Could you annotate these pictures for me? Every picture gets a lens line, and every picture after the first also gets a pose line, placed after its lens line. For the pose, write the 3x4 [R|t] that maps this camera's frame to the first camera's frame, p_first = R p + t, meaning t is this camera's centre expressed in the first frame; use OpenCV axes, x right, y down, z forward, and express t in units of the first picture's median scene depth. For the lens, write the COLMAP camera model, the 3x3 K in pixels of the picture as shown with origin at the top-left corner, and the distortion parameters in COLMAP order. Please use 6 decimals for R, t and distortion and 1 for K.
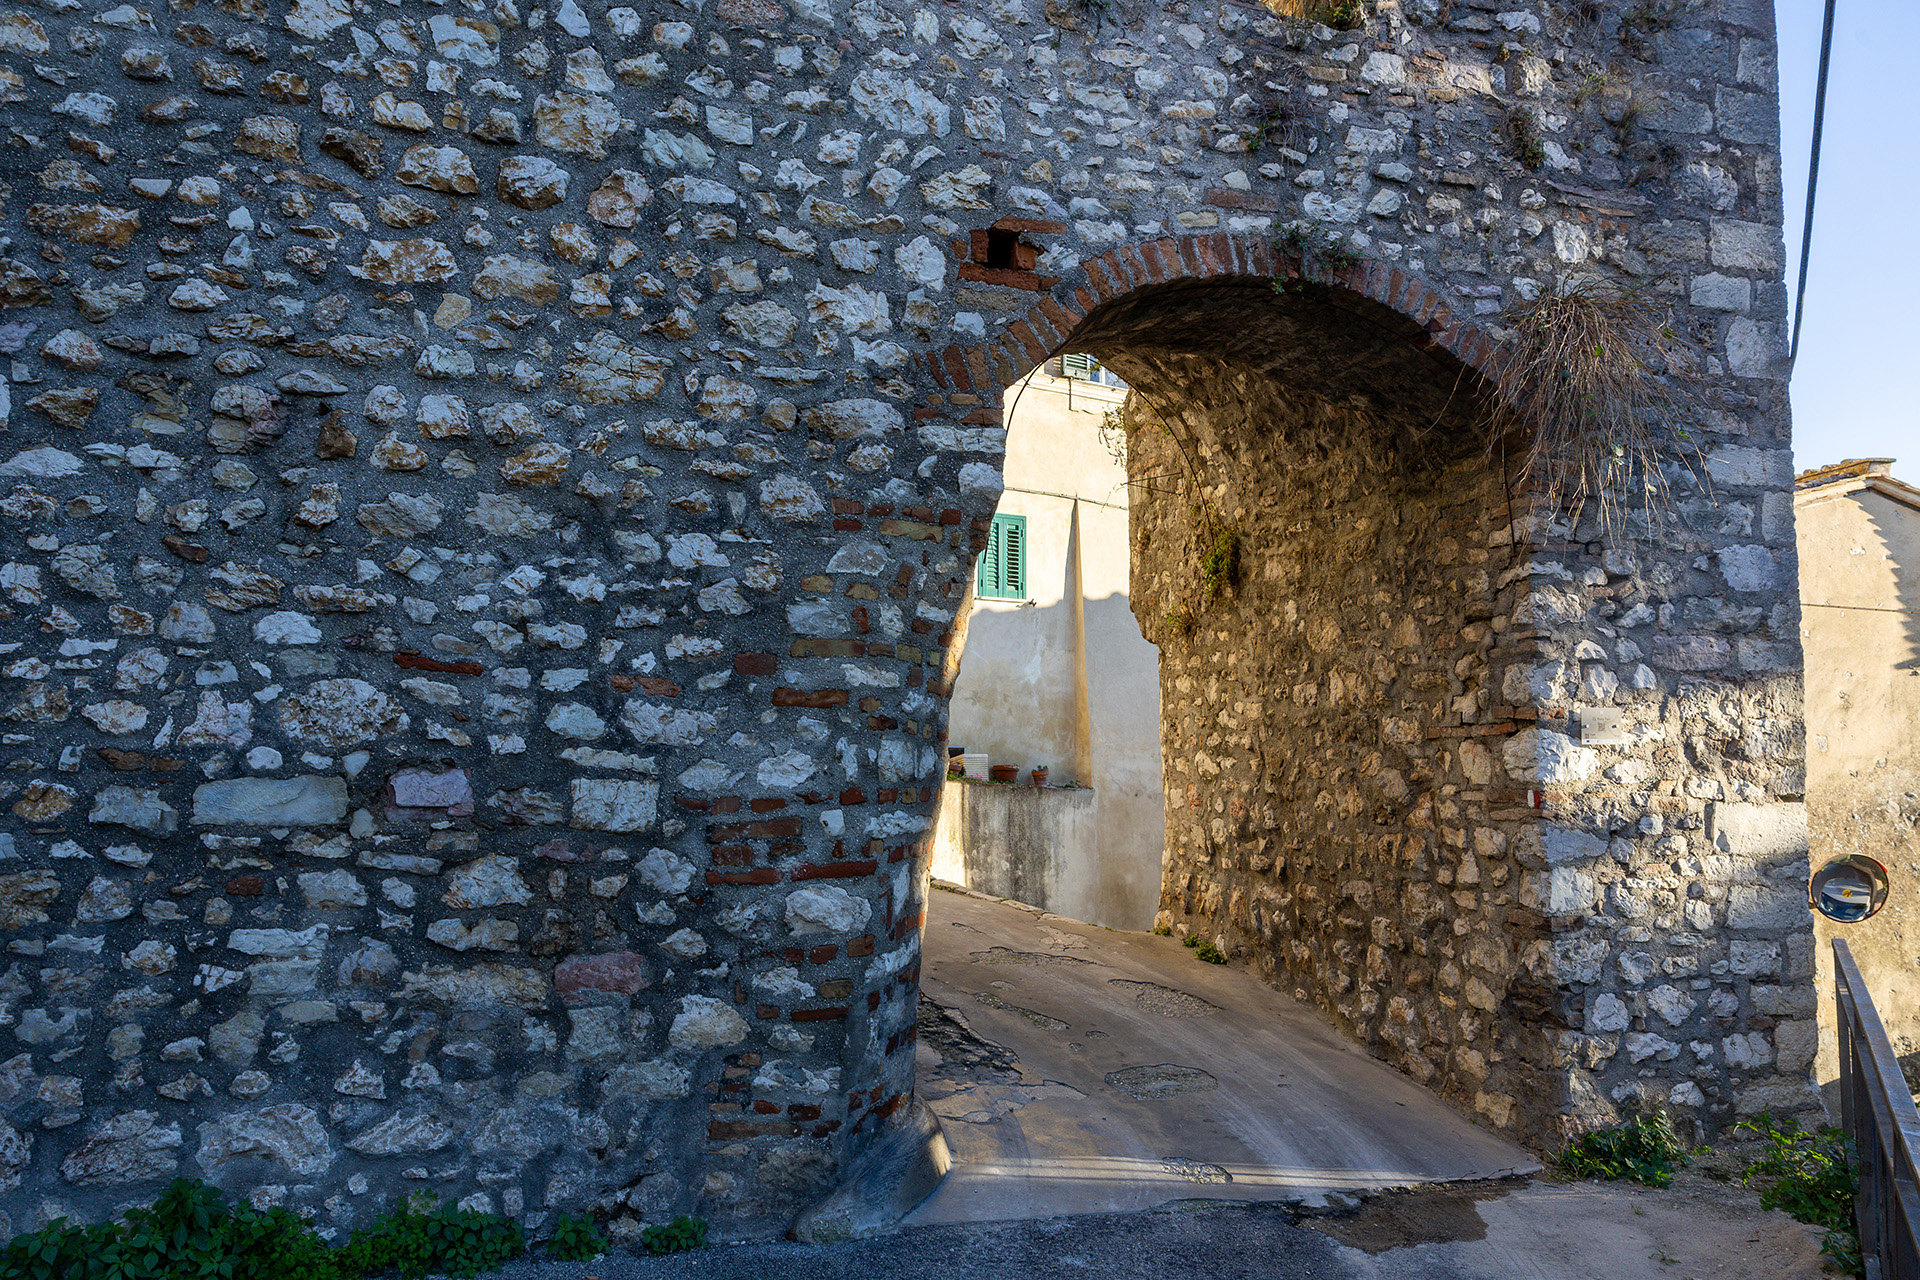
lens RADIAL K [[1302.7, 0, 969.9], [0, 1302.7, 645.5], [0, 0, 1]] dist [0.003183, -0.000130]
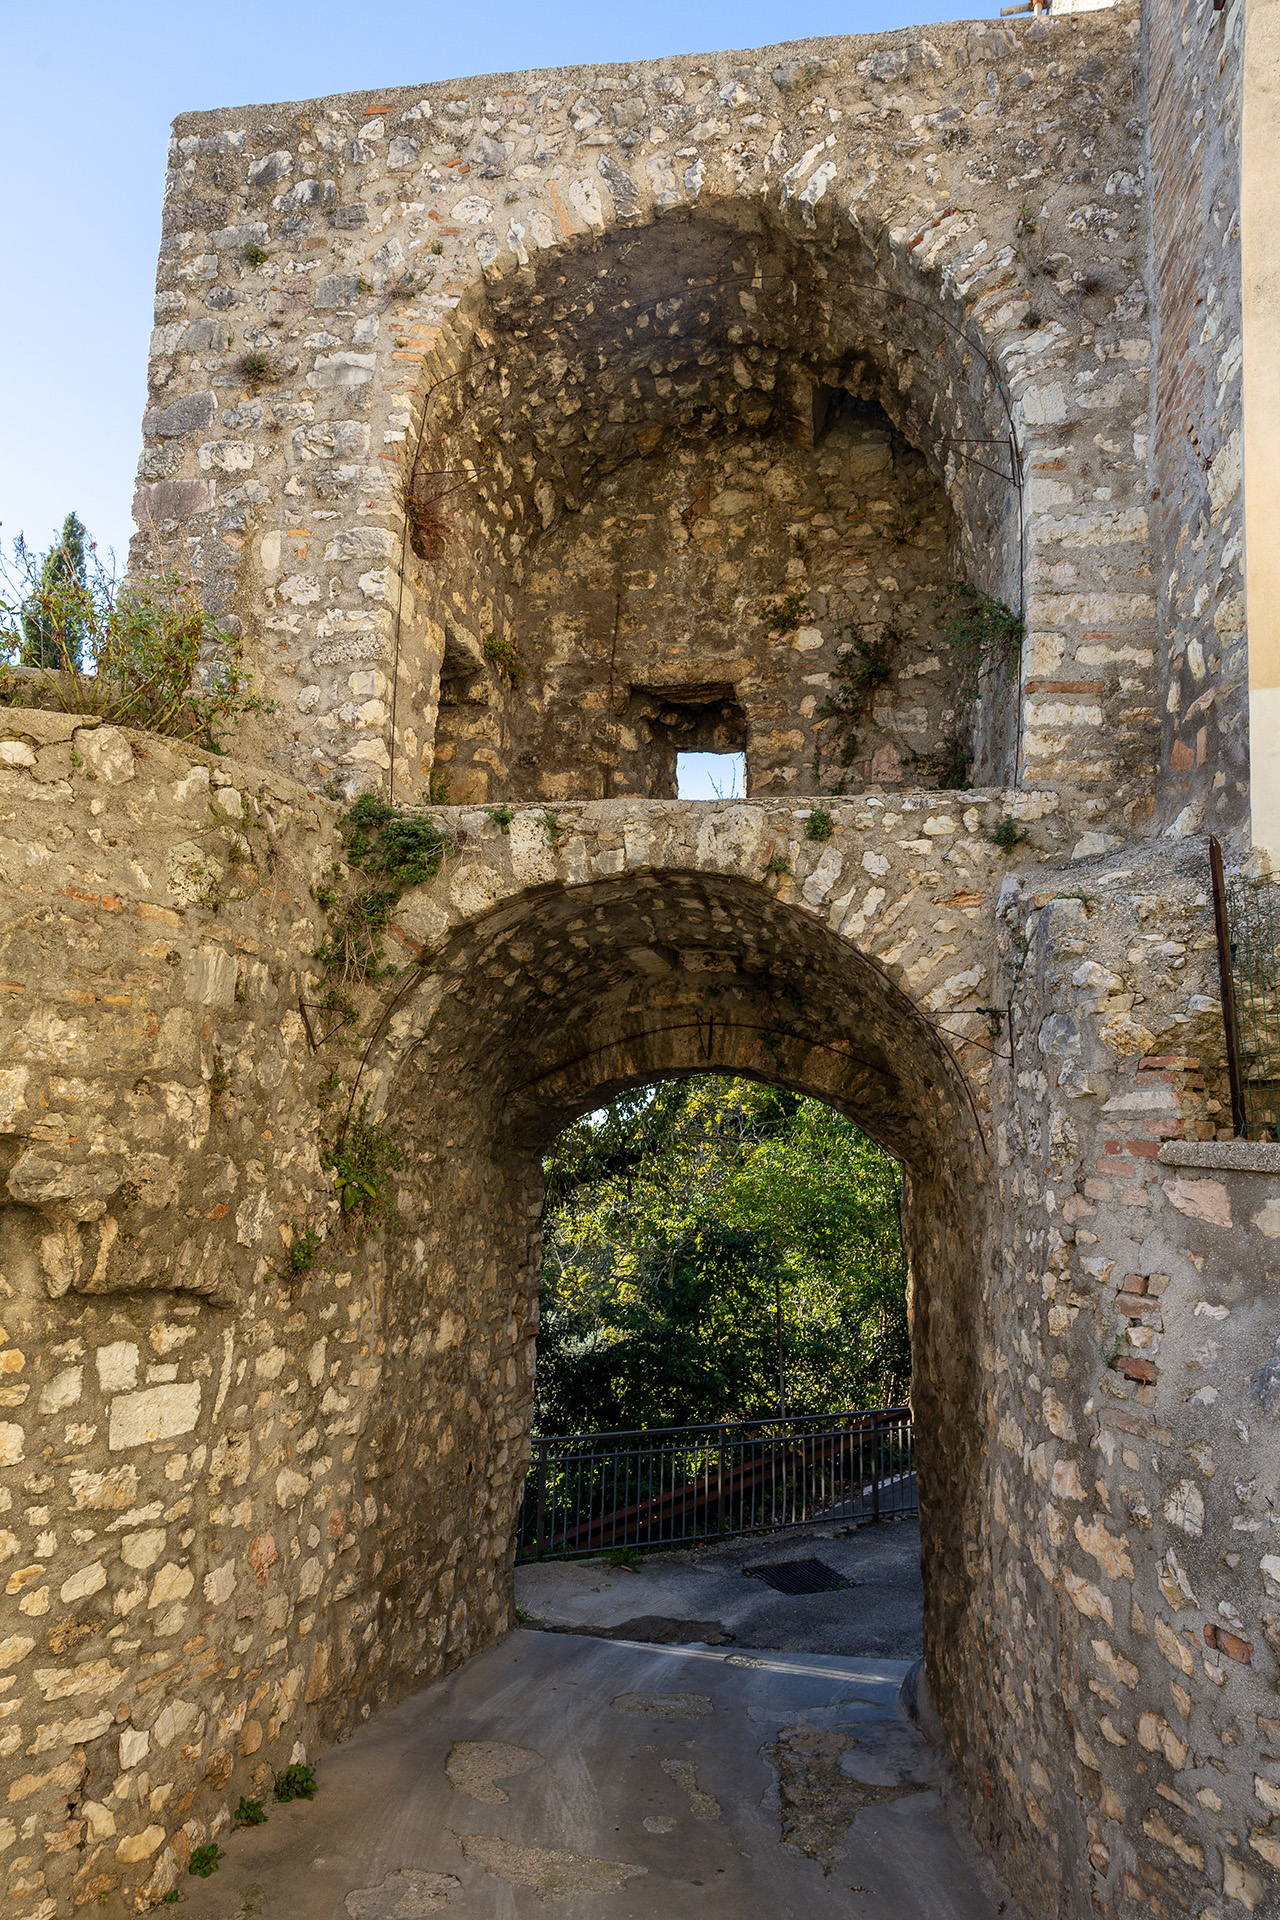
lens RADIAL K [[1302.7, 0, 634.0], [0, 1302.7, 957.5], [0, 0, 1]] dist [0.003183, -0.000130]
pose [[-0.879330, 0.036316, 0.474827, -0.451882], [-0.075062, 0.974054, -0.213504, -0.060612], [-0.470260, -0.223382, -0.853789, 2.469117]]
